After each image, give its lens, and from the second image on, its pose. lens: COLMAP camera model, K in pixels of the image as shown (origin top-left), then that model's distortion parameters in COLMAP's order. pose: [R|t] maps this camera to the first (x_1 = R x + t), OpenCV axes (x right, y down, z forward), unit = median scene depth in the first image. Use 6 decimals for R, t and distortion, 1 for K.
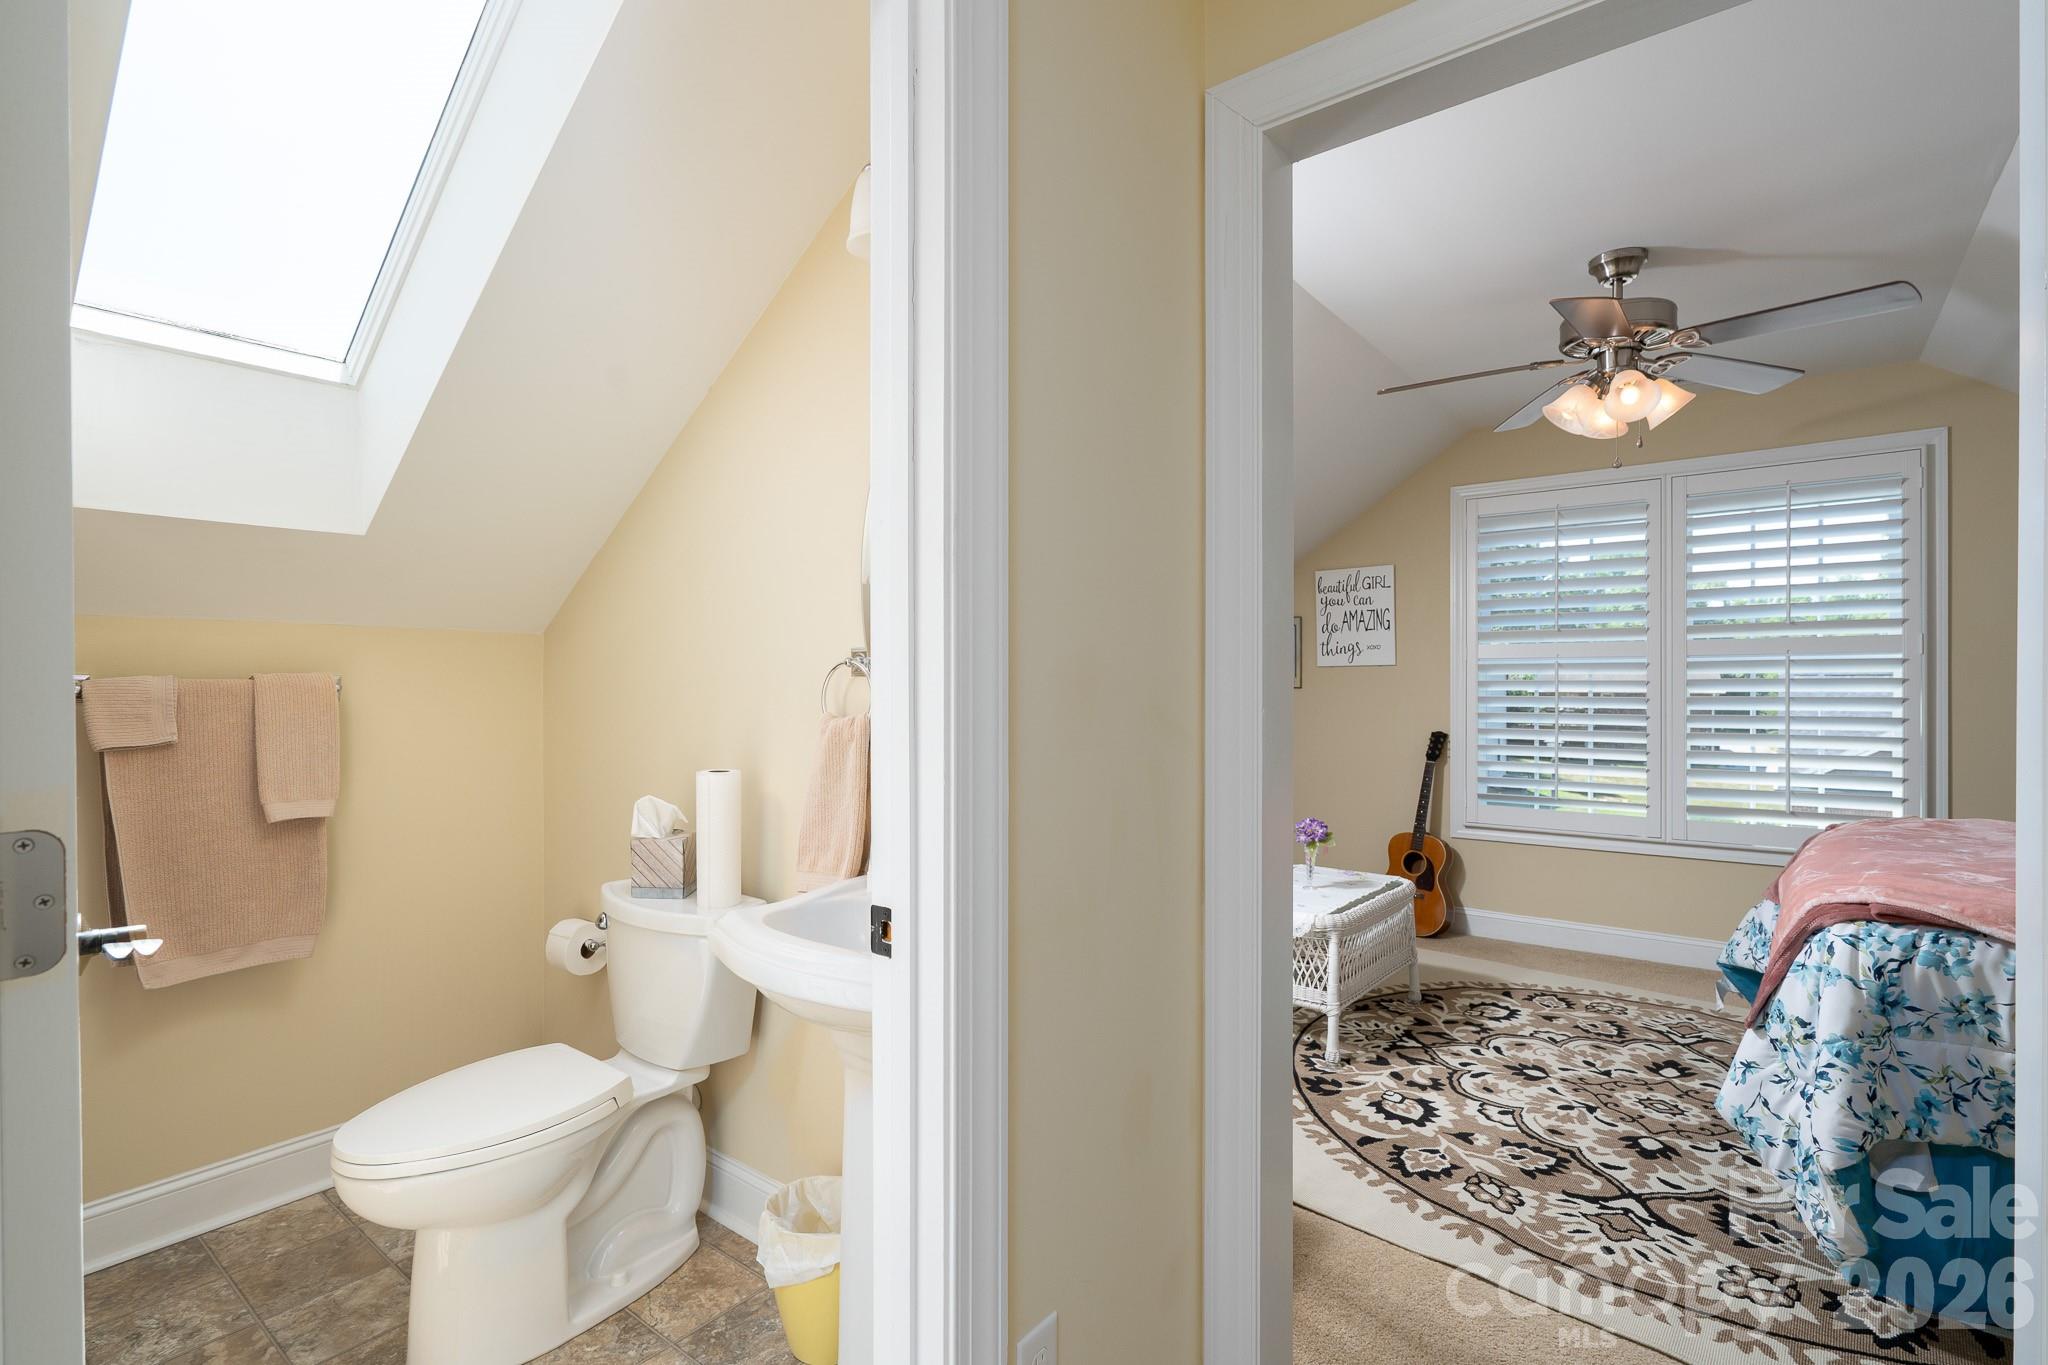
lens RADIAL K [[935.2, 0, 1024.4], [0, 935.2, 687.2], [0, 0, 1]] dist [-0.002194, 0.001086]
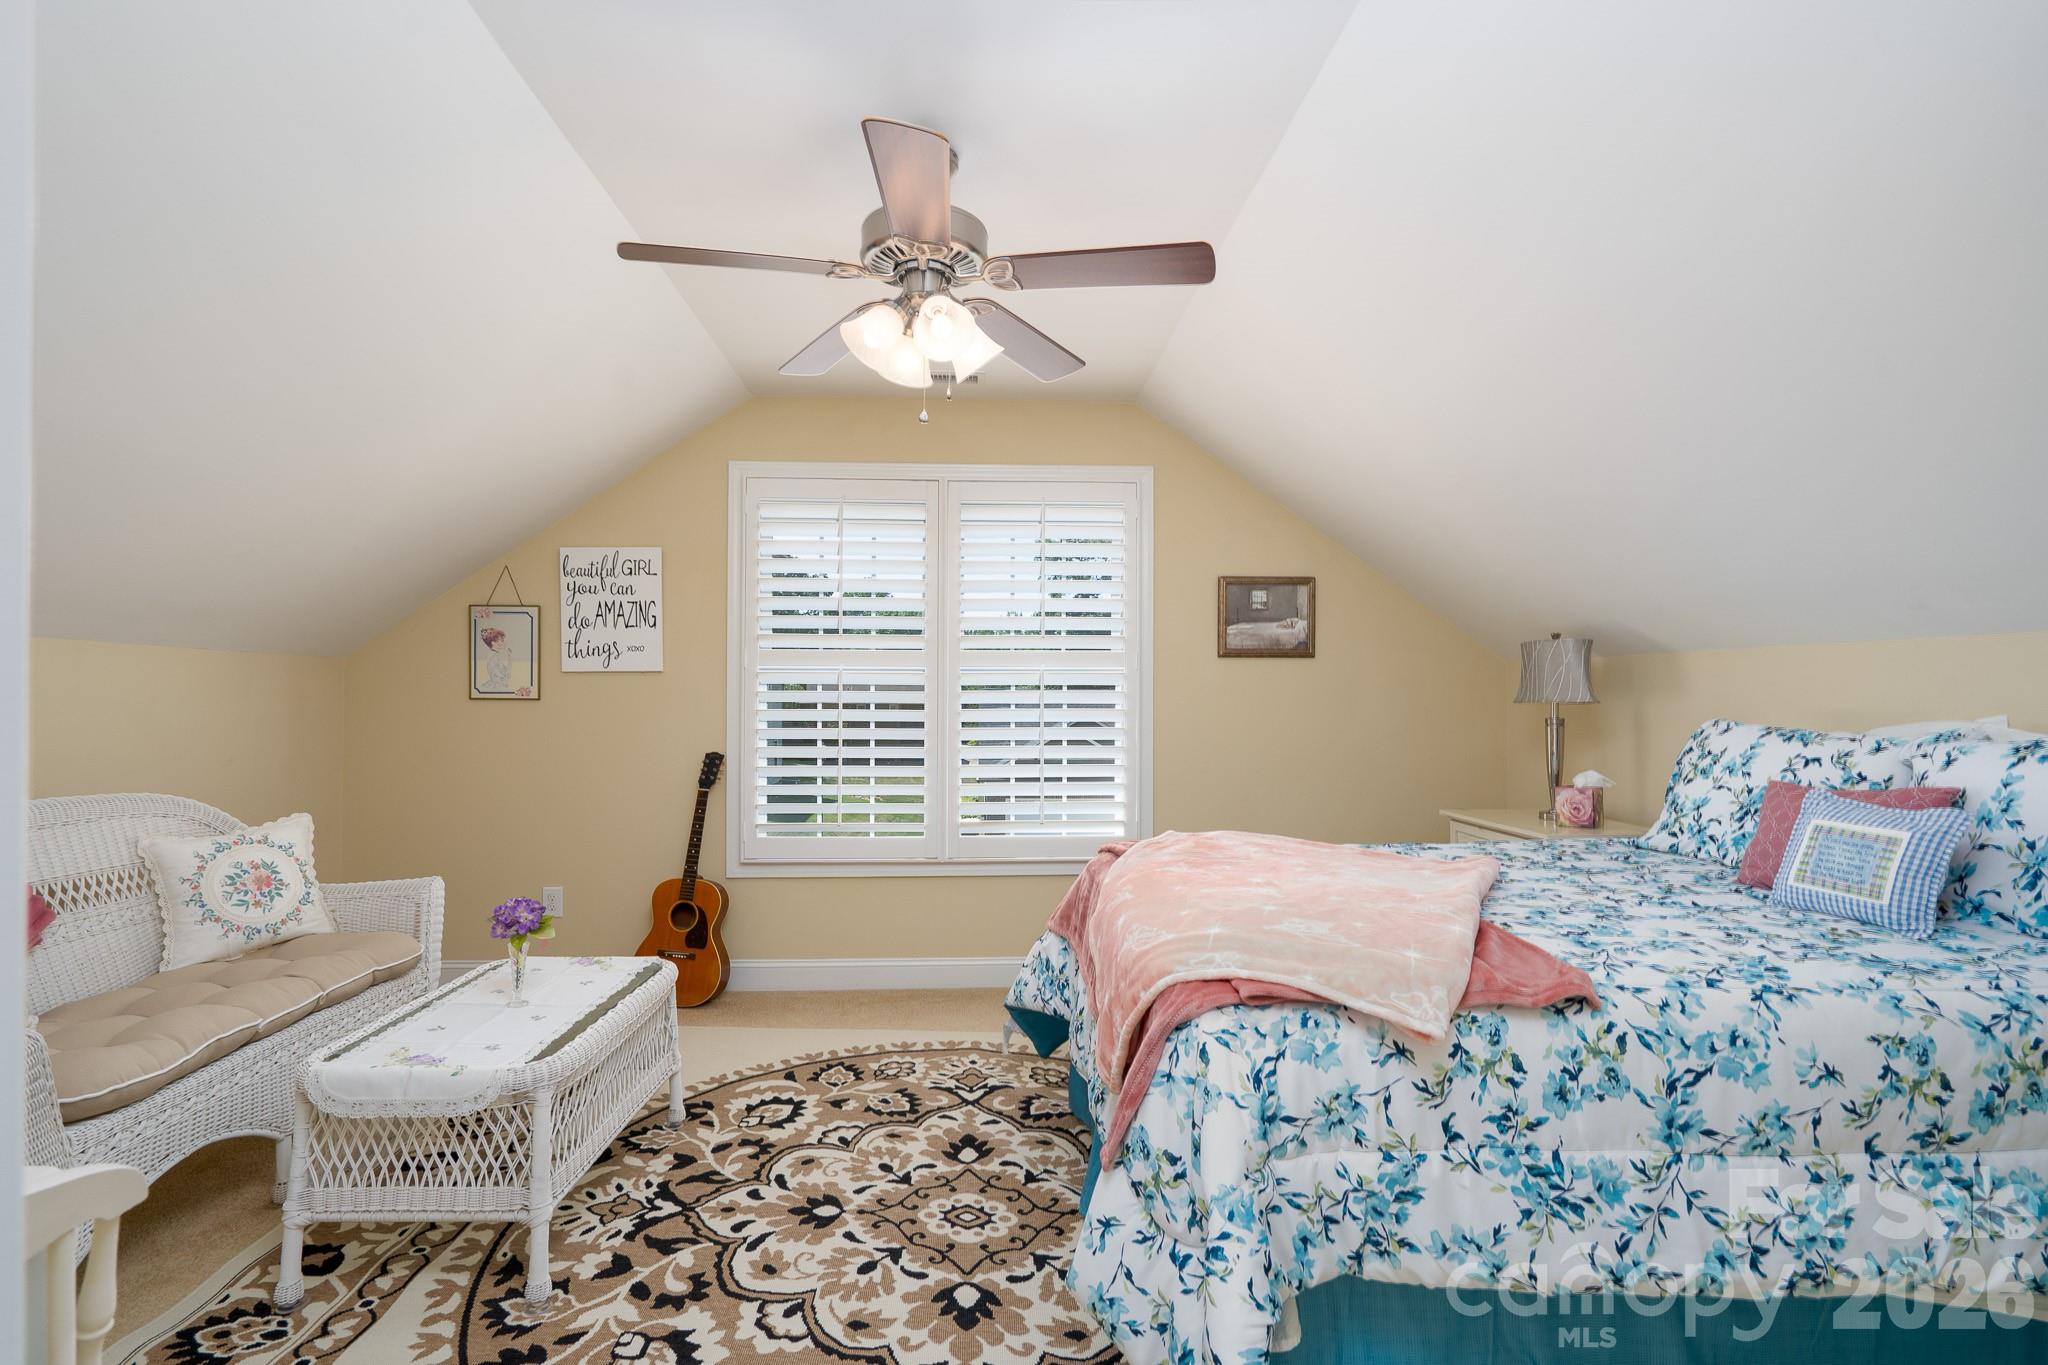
lens RADIAL K [[935.2, 0, 1021.5], [0, 935.2, 690.8], [0, 0, 1]] dist [-0.002194, 0.001086]
pose [[0.747018, 0.007696, 0.664759, 0.159833], [-0.001893, 0.999954, -0.009450, 0.000269], [-0.664801, 0.005801, 0.746998, 0.331386]]
